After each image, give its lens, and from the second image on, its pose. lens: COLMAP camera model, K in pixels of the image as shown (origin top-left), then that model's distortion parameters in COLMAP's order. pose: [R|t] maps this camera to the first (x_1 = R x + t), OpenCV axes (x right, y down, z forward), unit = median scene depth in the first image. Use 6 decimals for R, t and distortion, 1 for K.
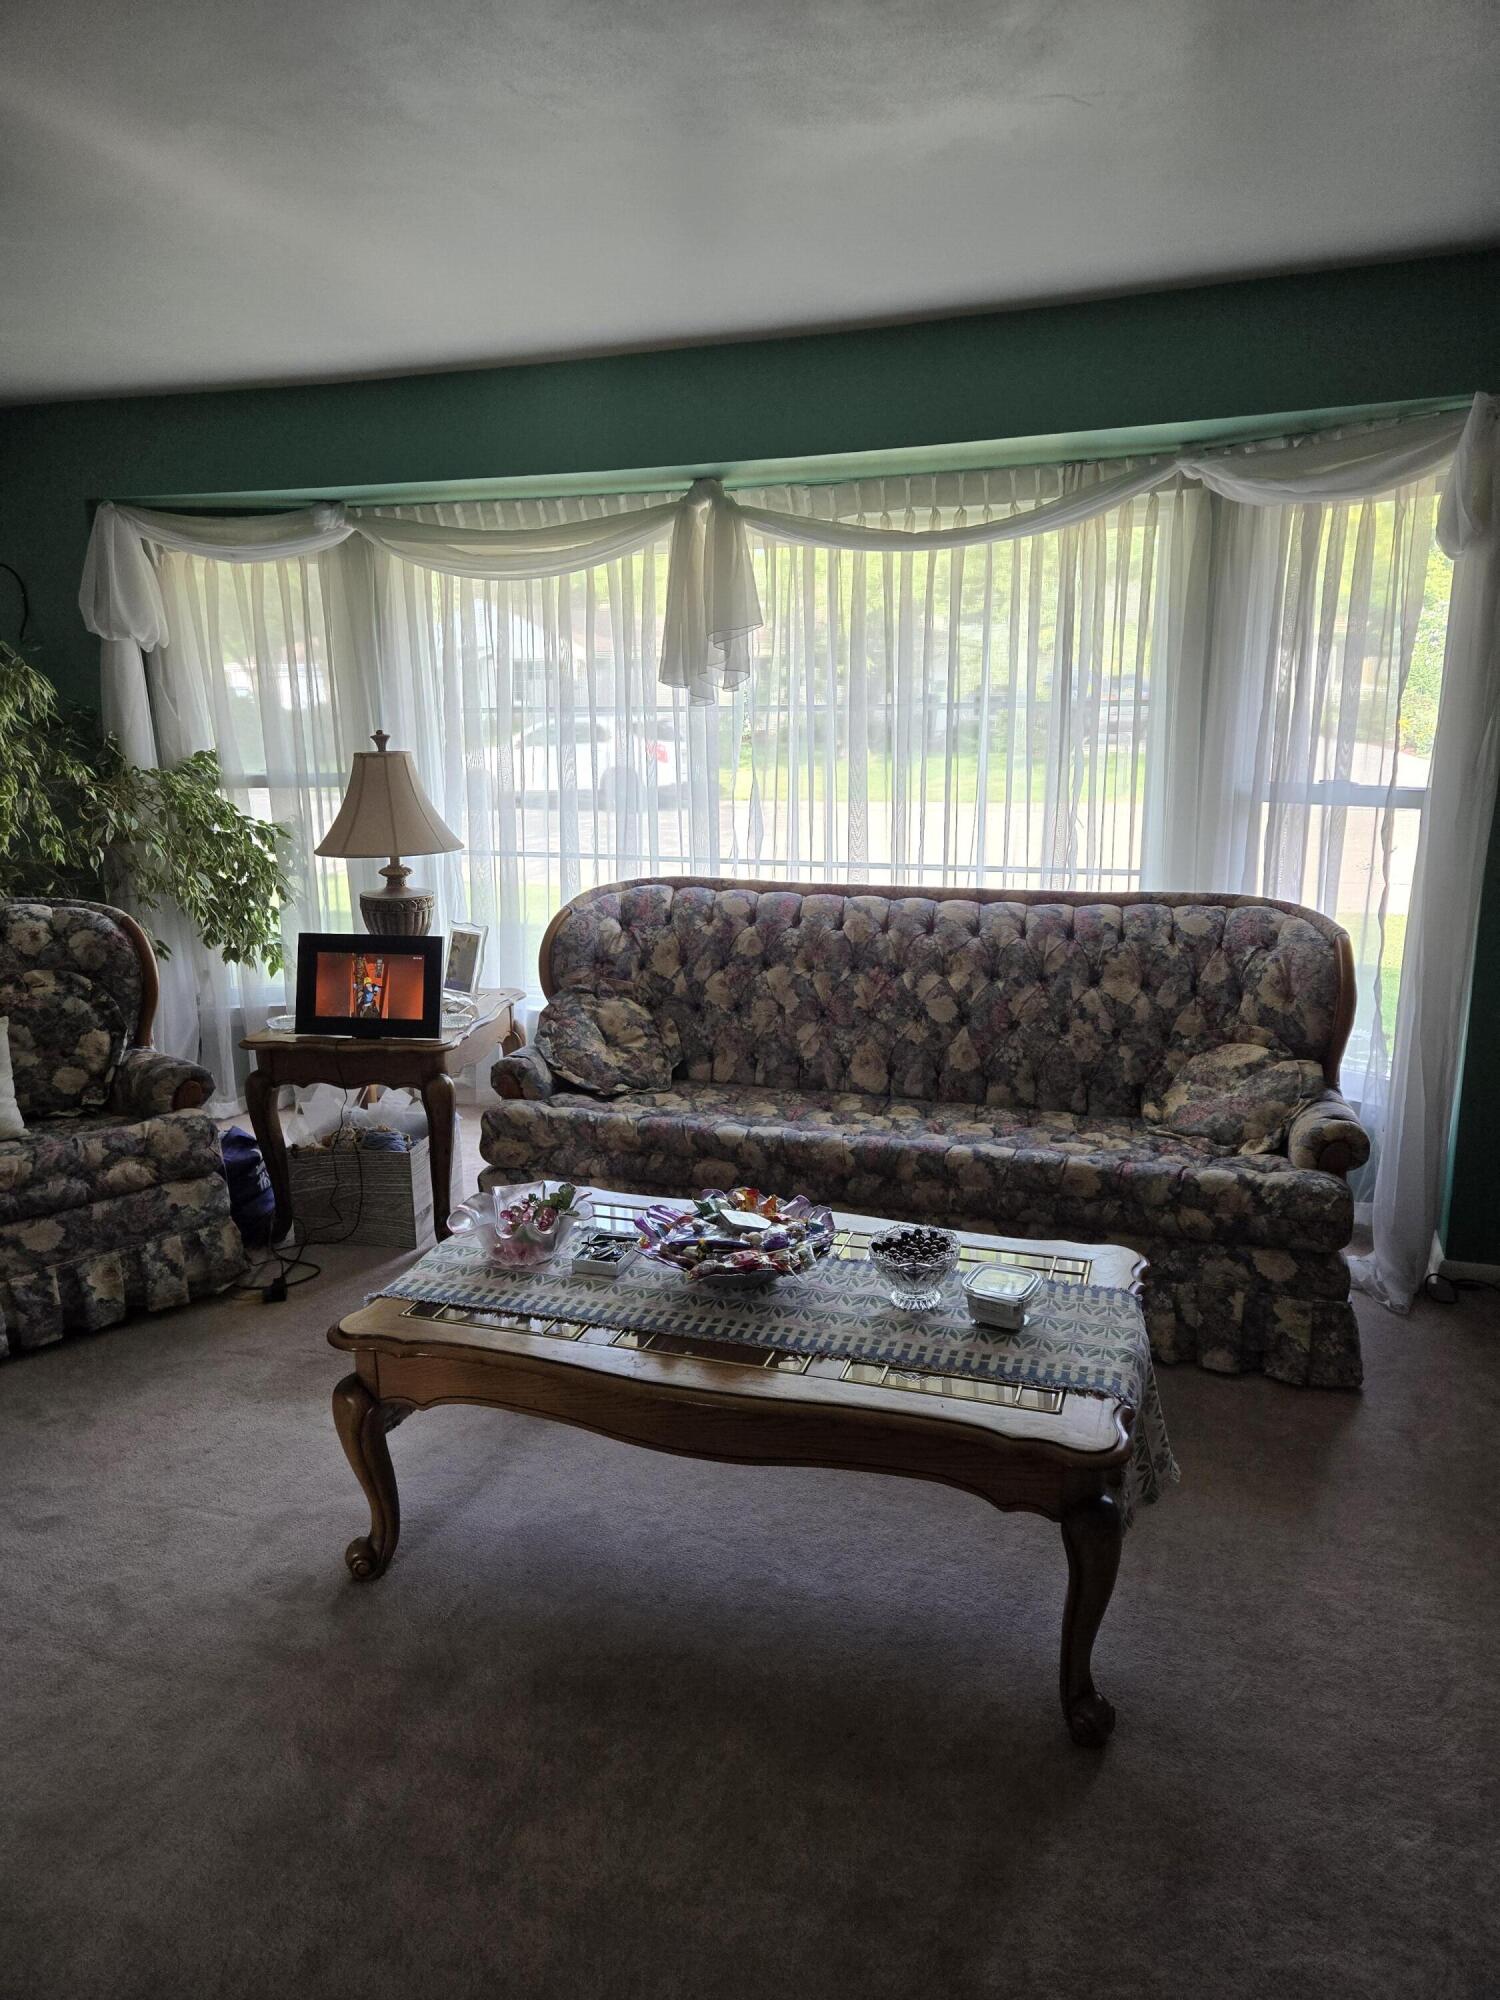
lens RADIAL K [[1297.3, 0, 757.7], [0, 1297.3, 961.9], [0, 0, 1]] dist [0.081946, -0.071948]
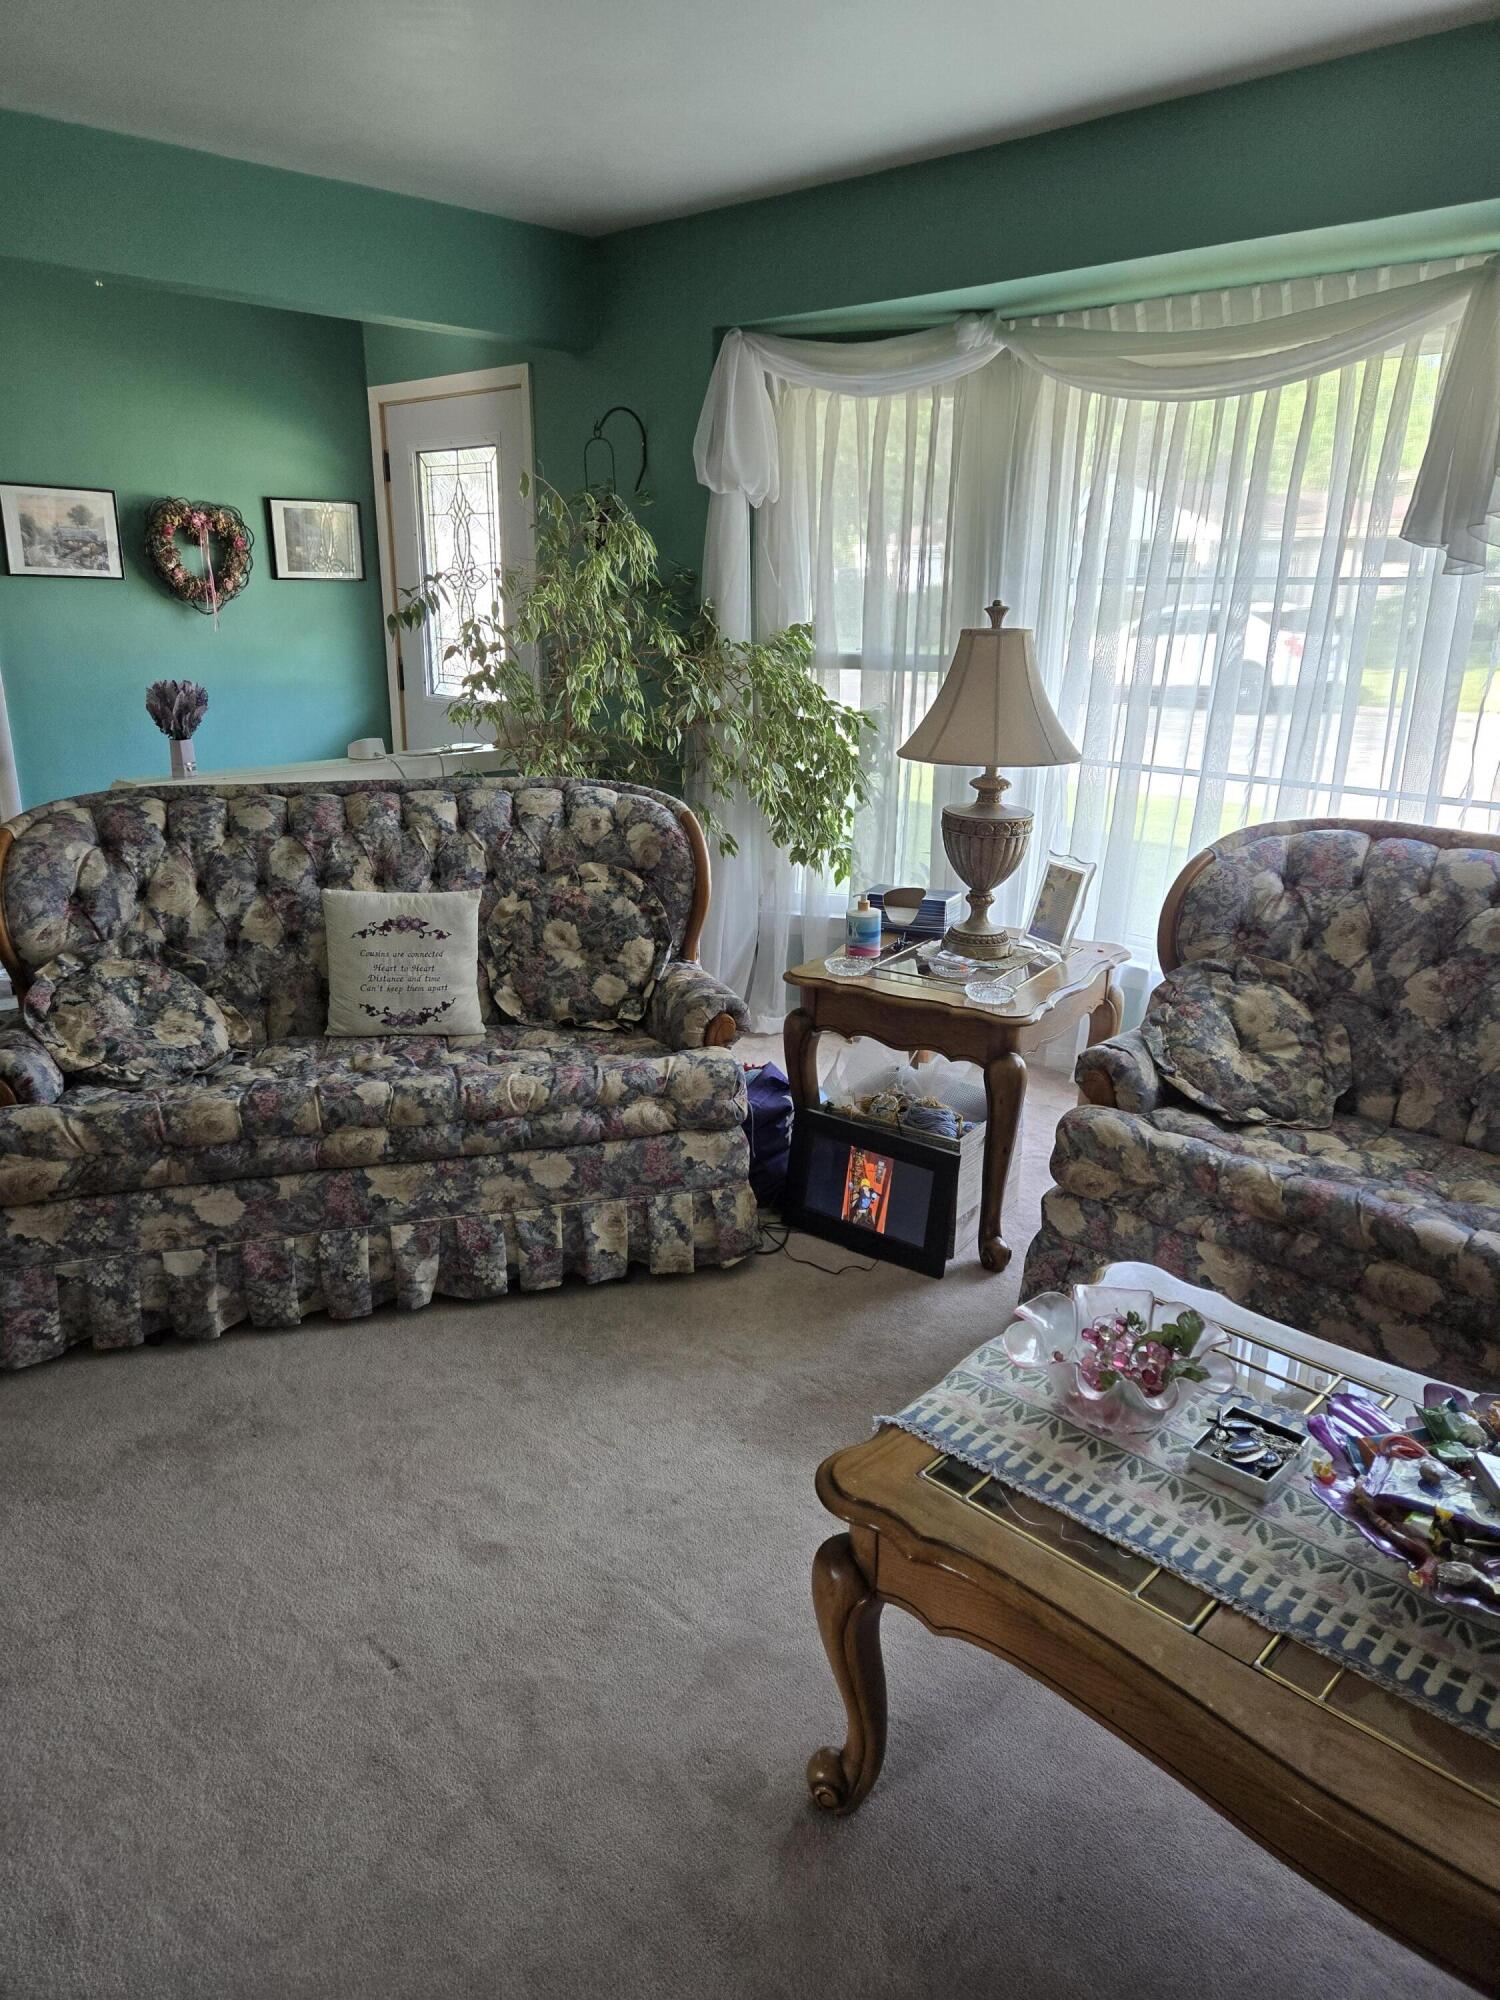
lens RADIAL K [[1297.3, 0, 724.7], [0, 1297.3, 984.9], [0, 0, 1]] dist [0.081946, -0.071948]
pose [[0.891941, 0.155399, -0.424608, -0.069189], [-0.113050, 0.985903, 0.123346, -0.029654], [0.437791, -0.062015, 0.896936, 0.221815]]
